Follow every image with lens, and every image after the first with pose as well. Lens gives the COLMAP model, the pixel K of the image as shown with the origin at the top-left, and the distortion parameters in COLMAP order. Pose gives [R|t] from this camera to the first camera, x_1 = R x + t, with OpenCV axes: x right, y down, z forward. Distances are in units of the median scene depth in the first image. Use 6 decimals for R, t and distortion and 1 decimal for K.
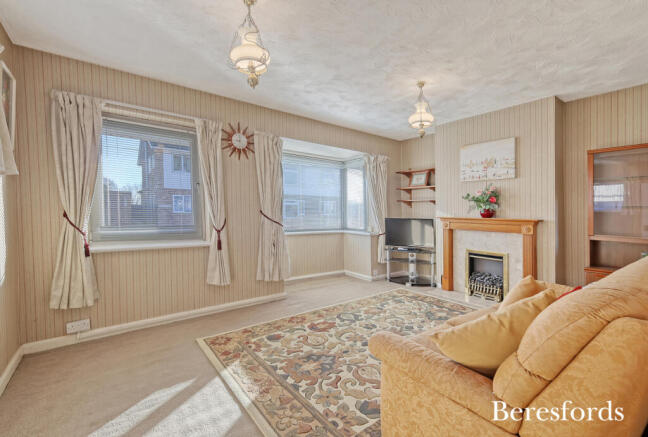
lens RADIAL K [[288.4, 0, 324.0], [0, 288.4, 218.5], [0, 0, 1]] dist [0.000191, 0.000054]
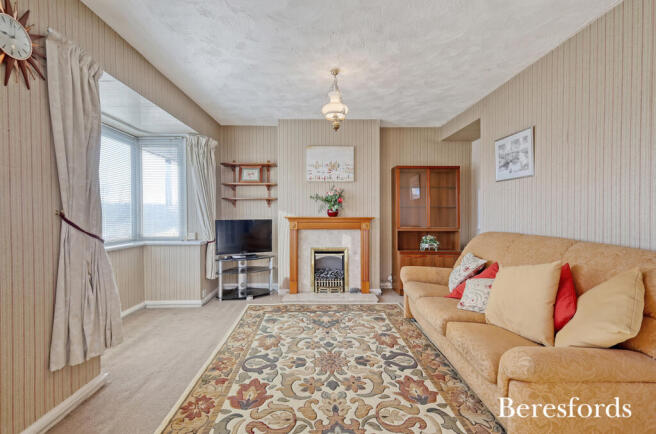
lens RADIAL K [[296.2, 0, 328.4], [0, 296.2, 213.1], [0, 0, 1]] dist [0.001602, 0.000234]
pose [[0.573395, -0.014650, 0.819148, -0.349753], [0.027252, 0.999628, -0.001198, -0.015004], [-0.818826, 0.023011, 0.573581, 0.382965]]
